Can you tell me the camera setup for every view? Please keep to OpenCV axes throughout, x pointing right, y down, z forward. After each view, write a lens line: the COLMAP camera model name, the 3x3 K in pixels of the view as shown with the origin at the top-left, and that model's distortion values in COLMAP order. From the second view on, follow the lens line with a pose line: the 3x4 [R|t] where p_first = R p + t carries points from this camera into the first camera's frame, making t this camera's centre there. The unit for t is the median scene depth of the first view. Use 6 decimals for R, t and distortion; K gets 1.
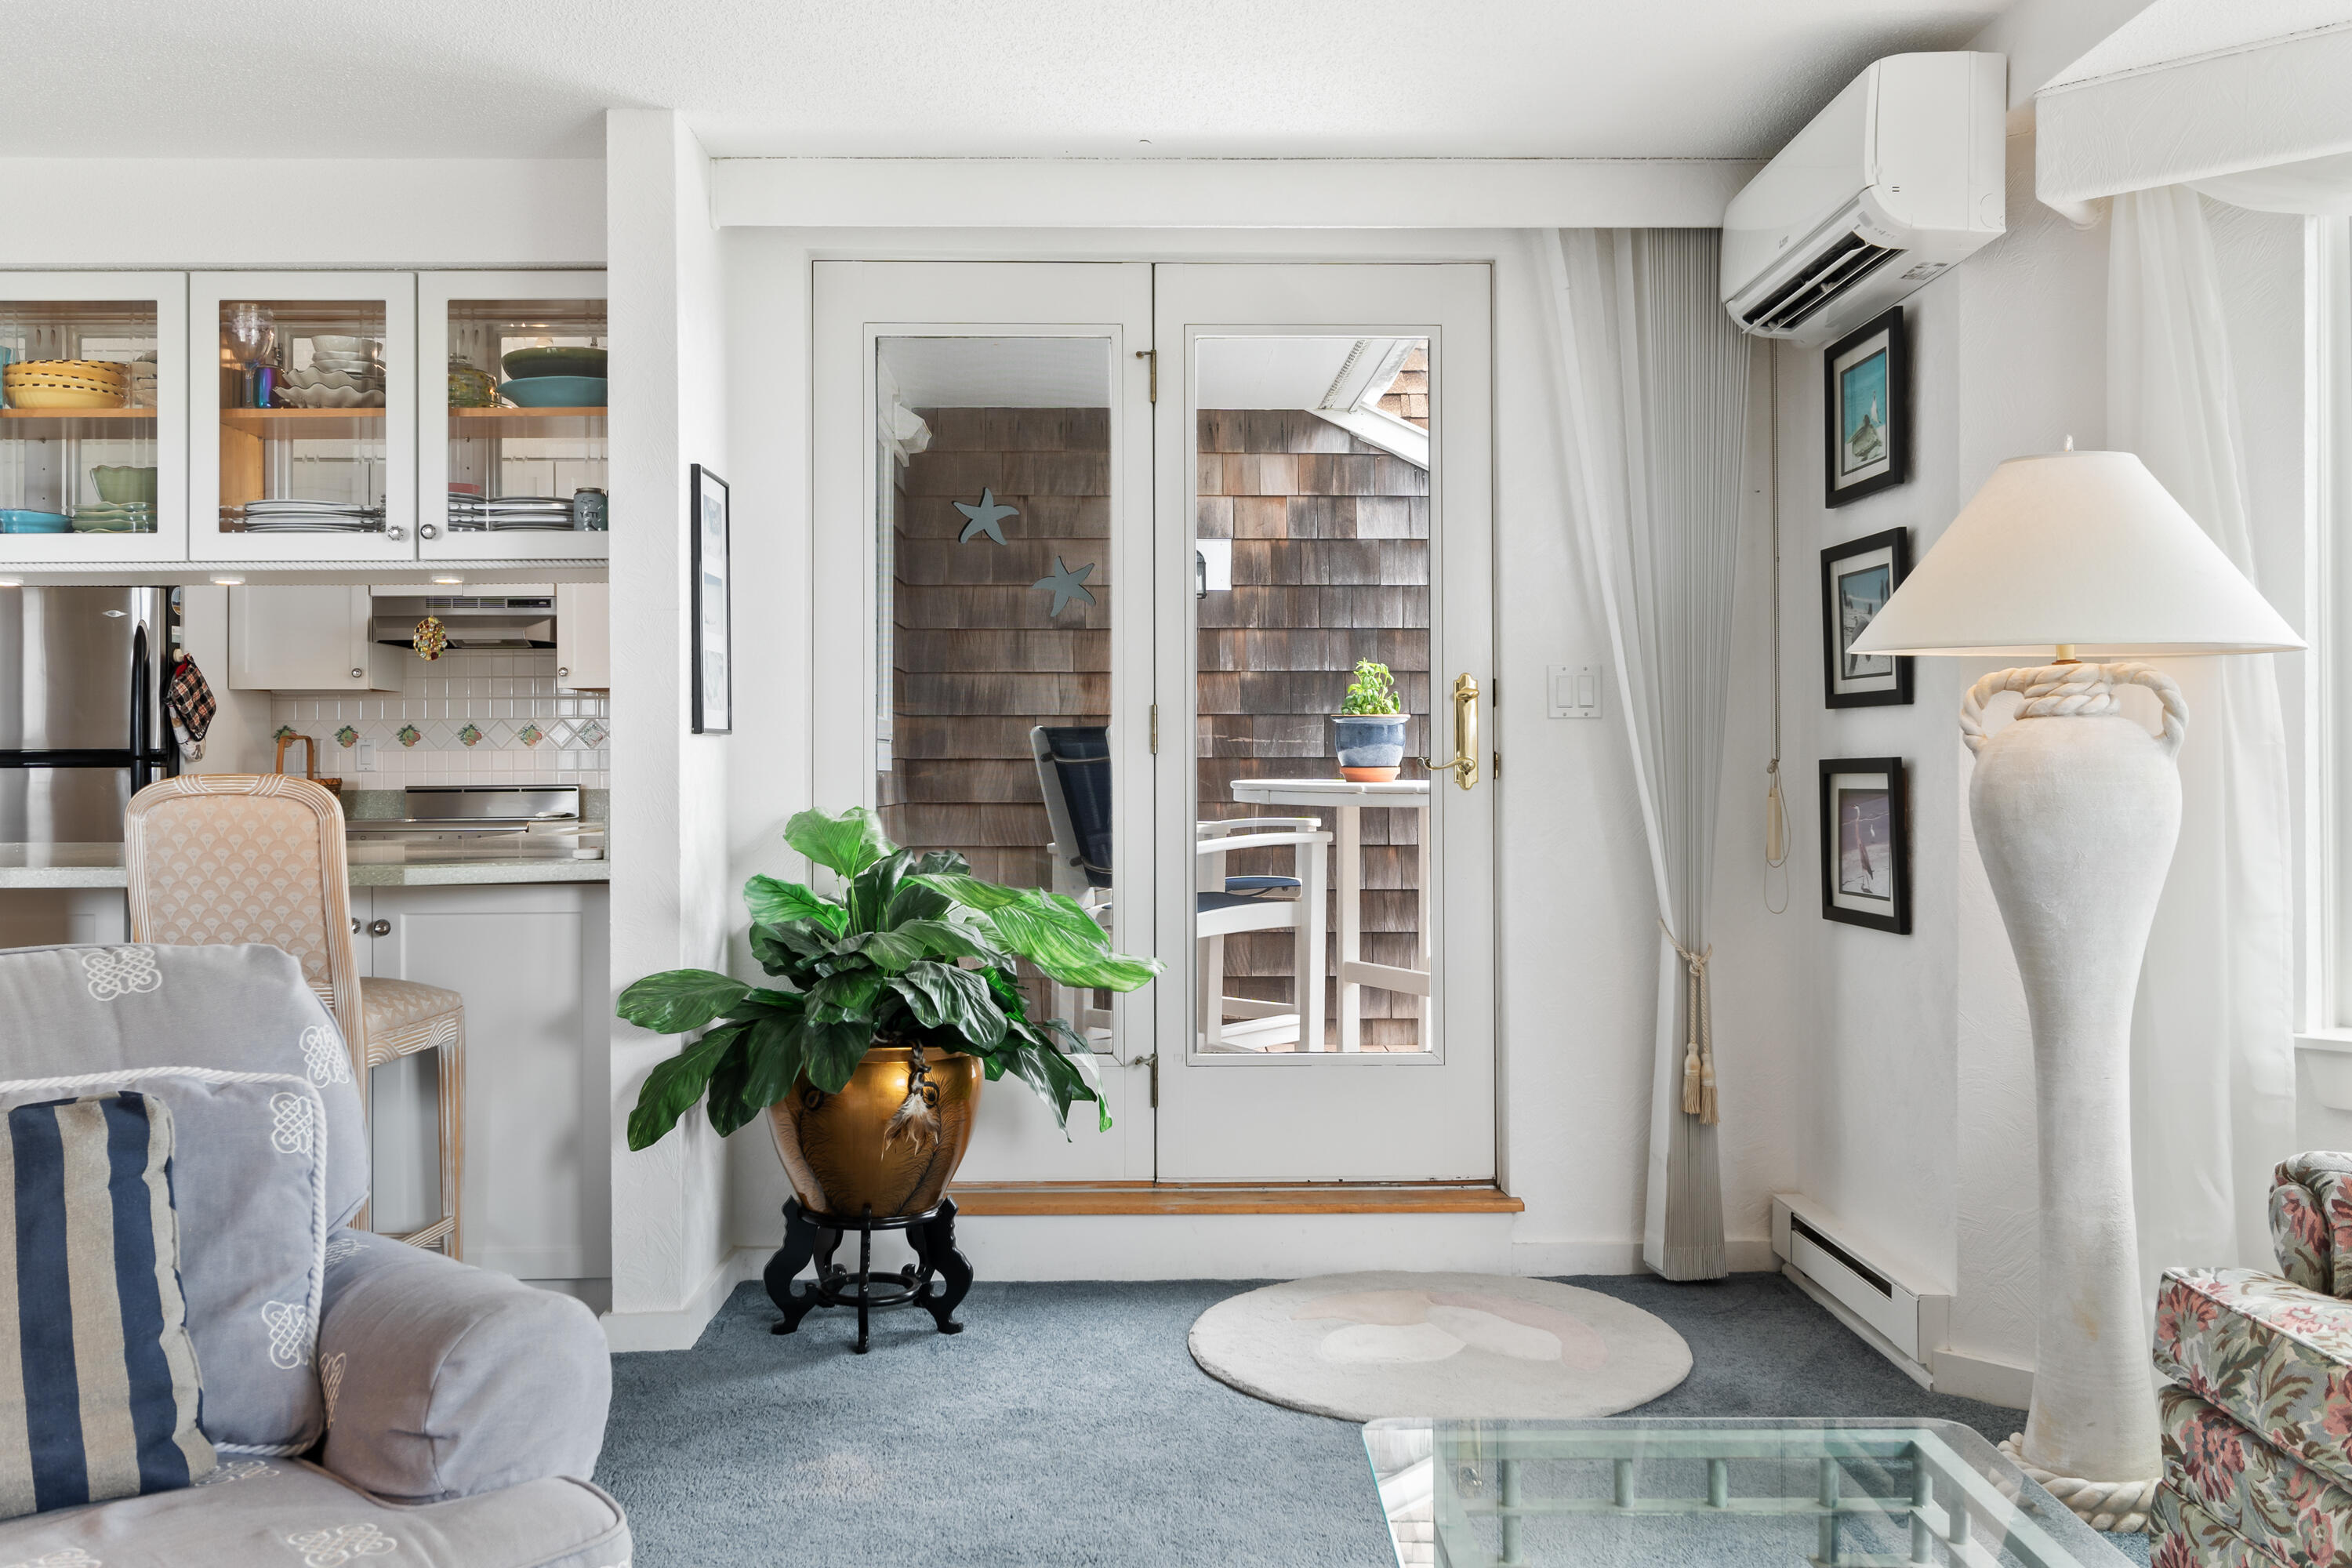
lens RADIAL K [[1915.3, 0, 1175.6], [0, 1915.3, 733.7], [0, 0, 1]] dist [0.004327, -0.002232]
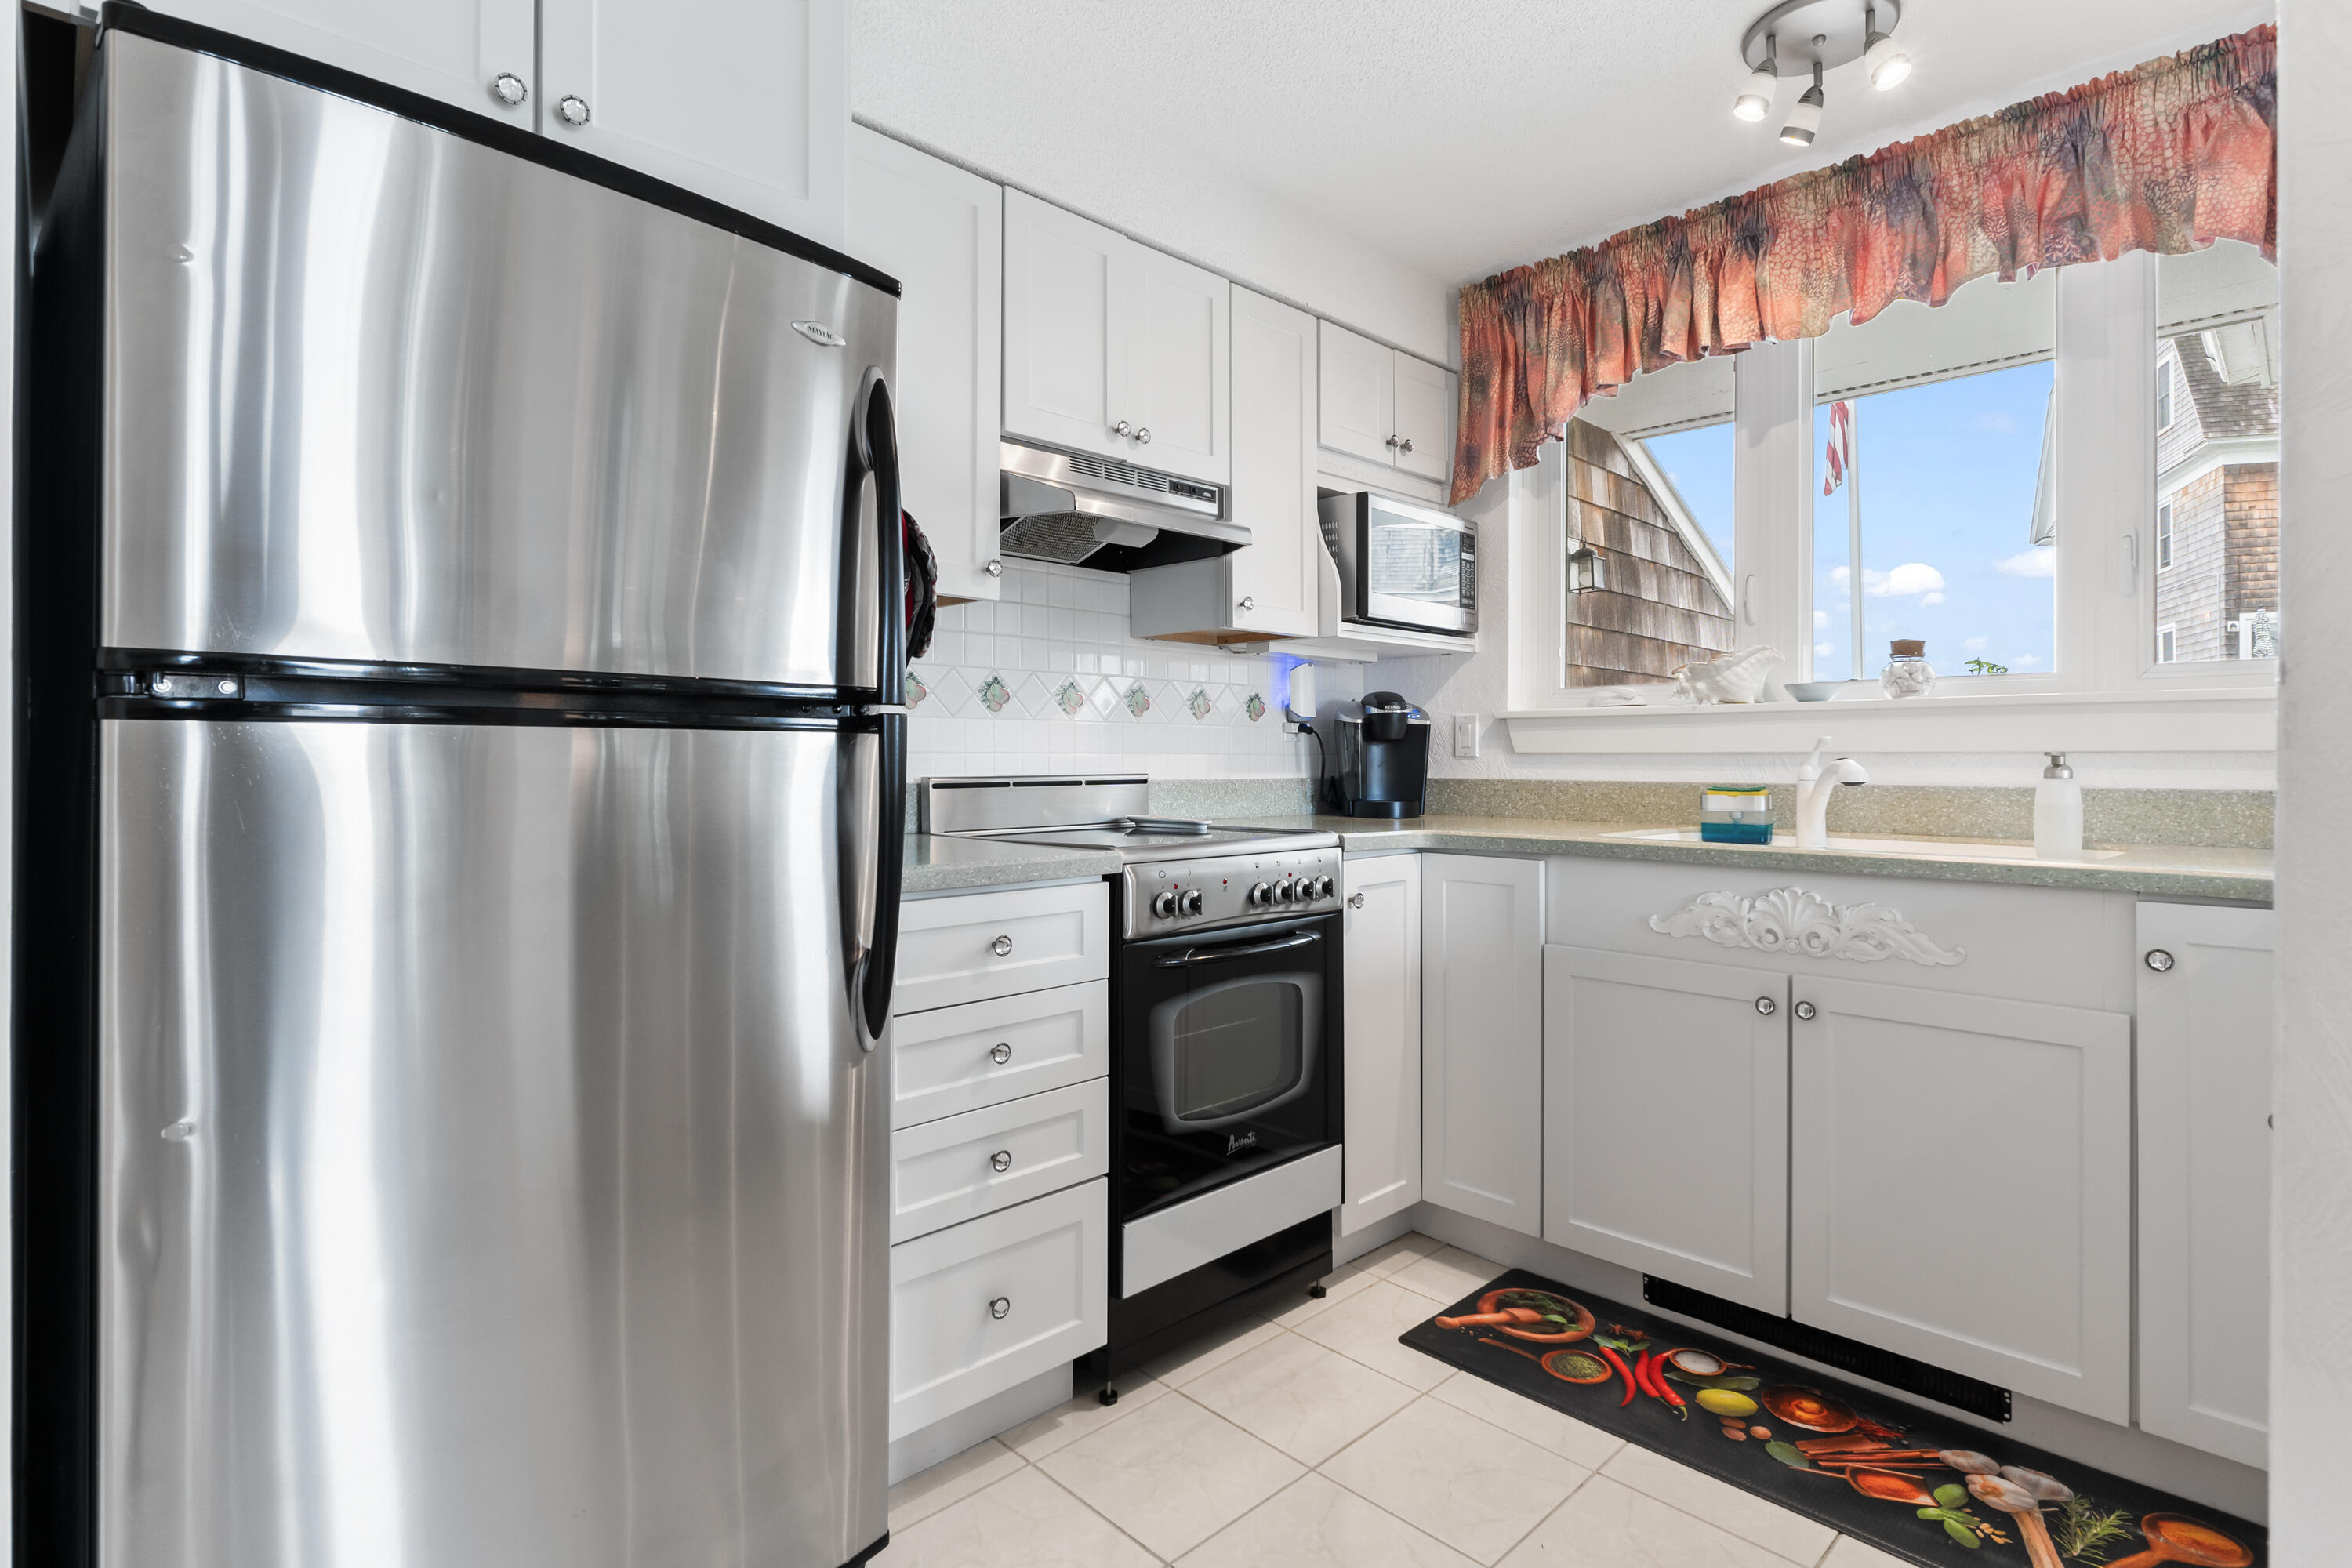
lens RADIAL K [[1169.5, 0, 1169.3], [0, 1169.5, 754.2], [0, 0, 1]] dist [-0.005441, -0.000060]
pose [[0.737076, 0.008727, 0.675753, -1.041817], [-0.016781, 0.999845, 0.005392, 0.030344], [-0.675601, -0.015314, 0.737108, 1.225697]]
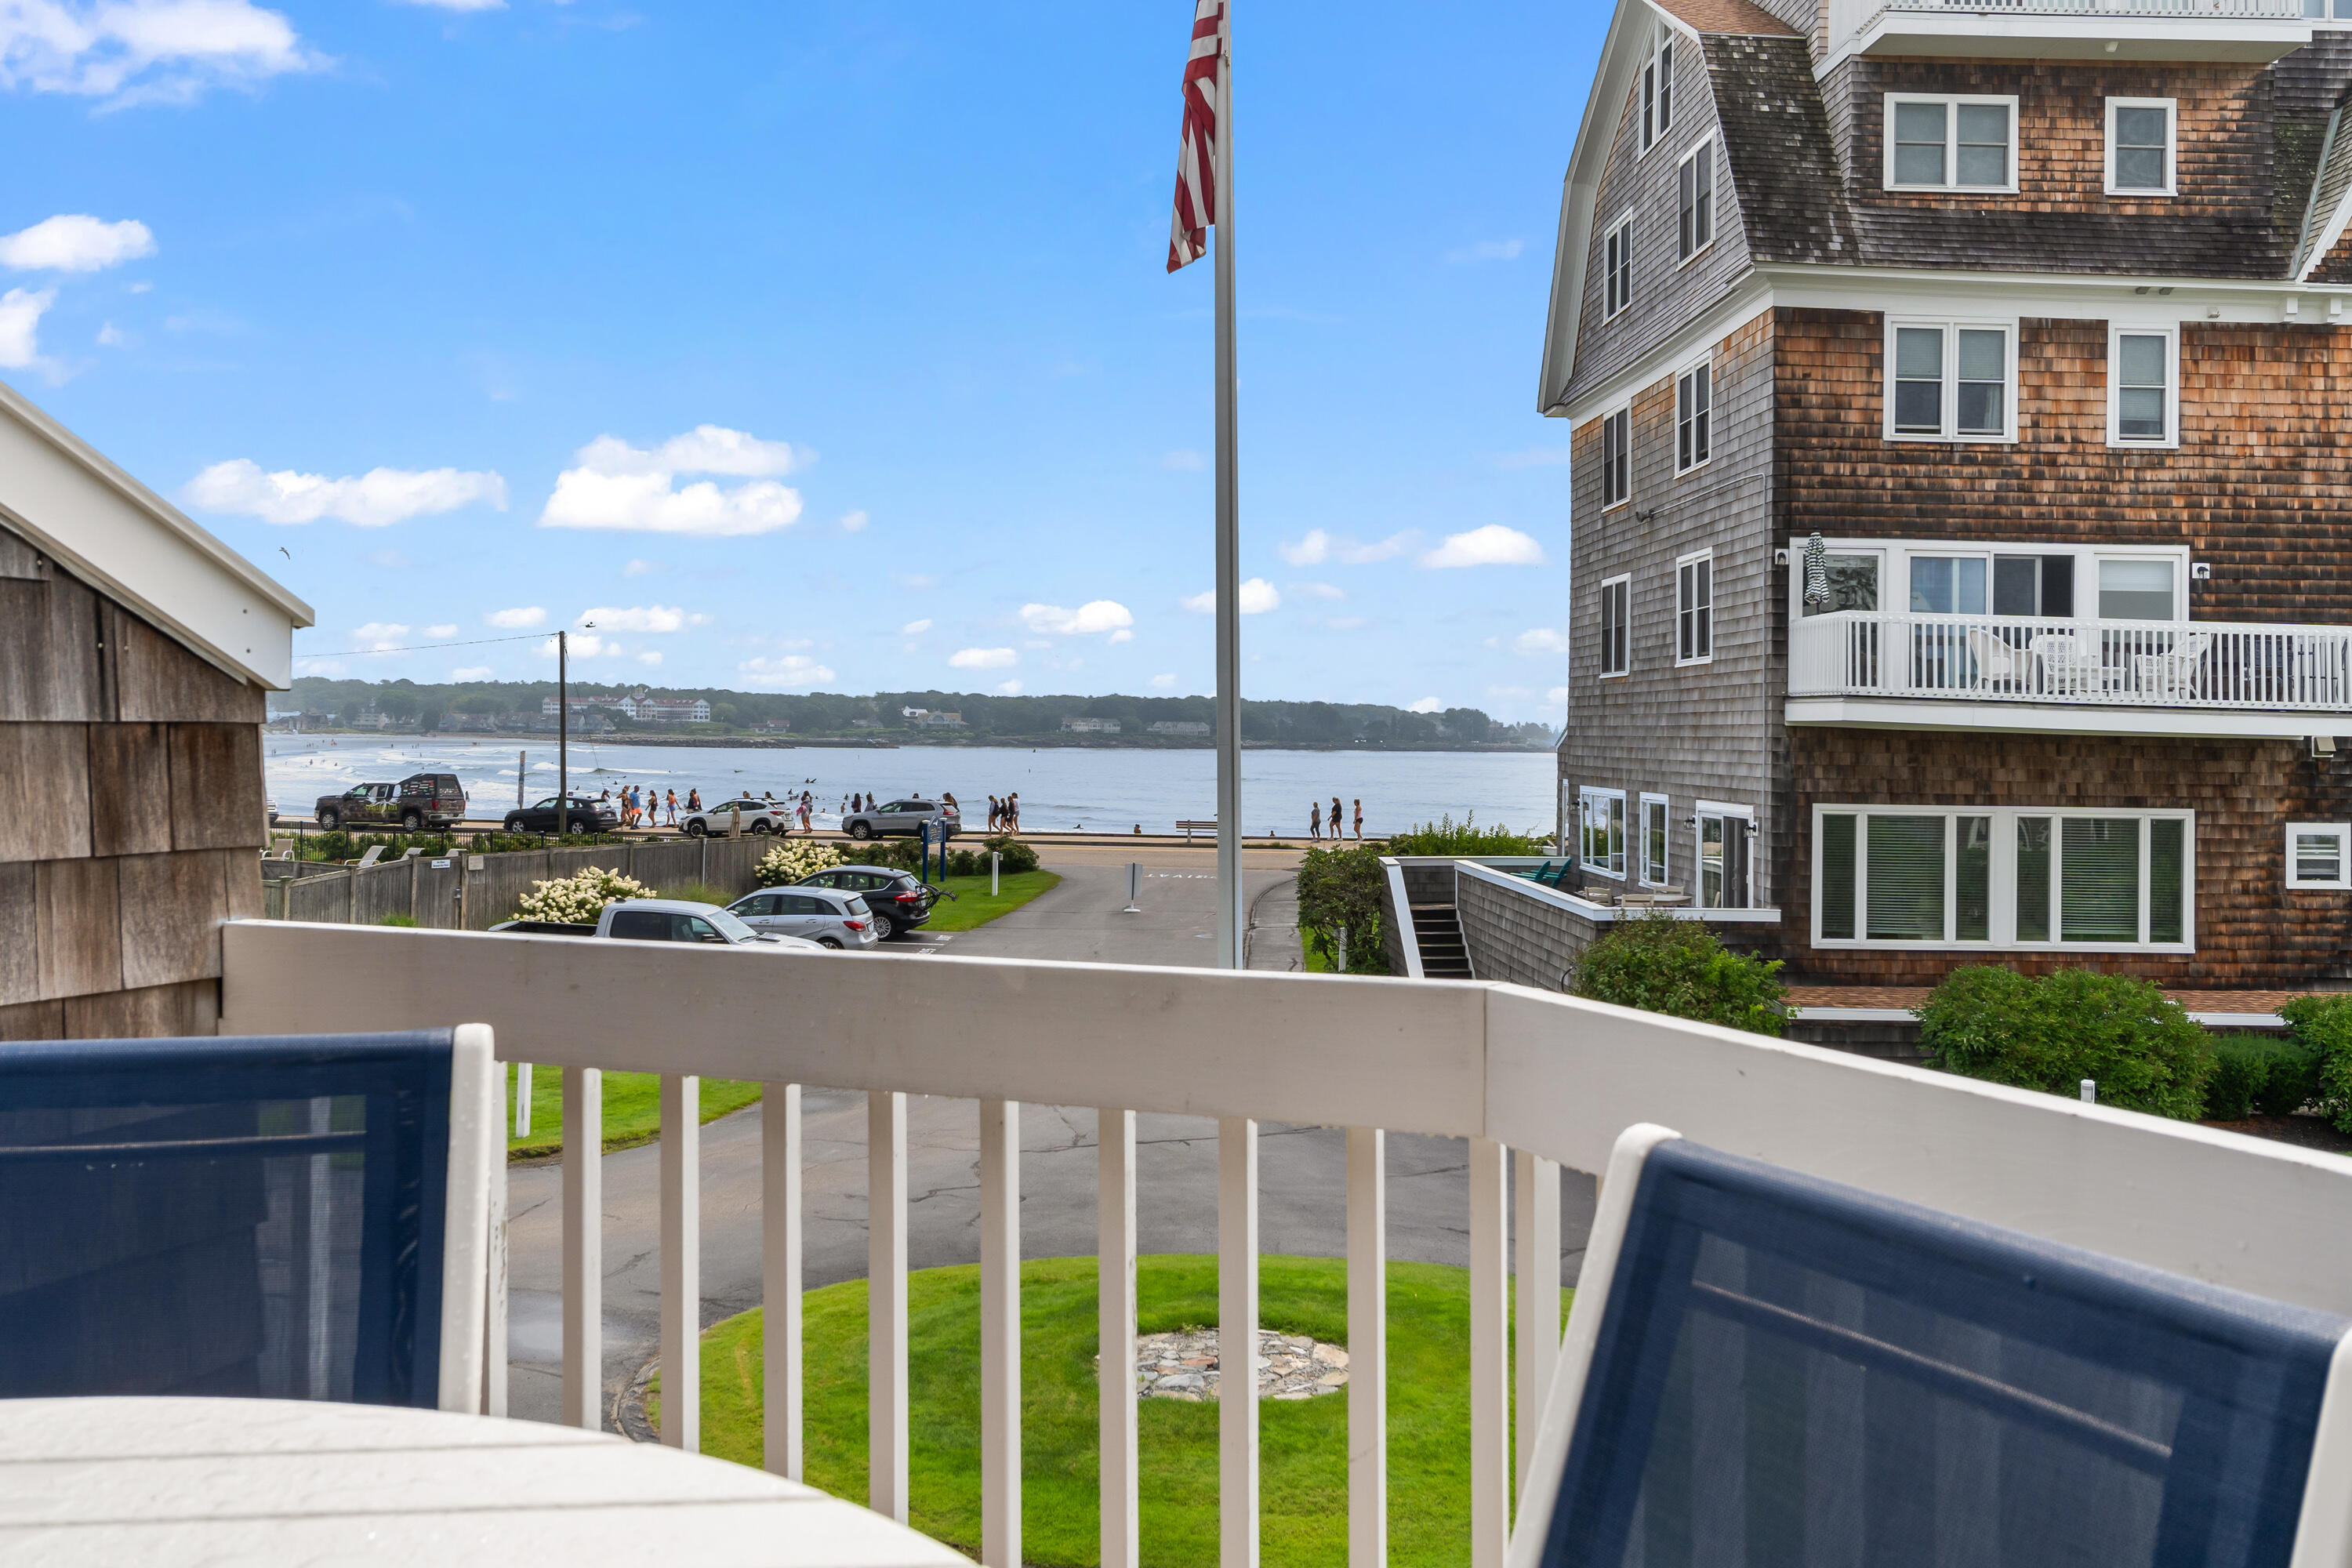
lens RADIAL K [[2021.3, 0, 1172.4], [0, 2021.3, 720.7], [0, 0, 1]] dist [-0.000869, 0.006269]
pose [[0.373471, 0.014010, 0.927536, 0.125164], [-0.030528, 0.999530, -0.002806, -0.068007], [-0.927140, -0.027268, 0.373723, 1.308545]]
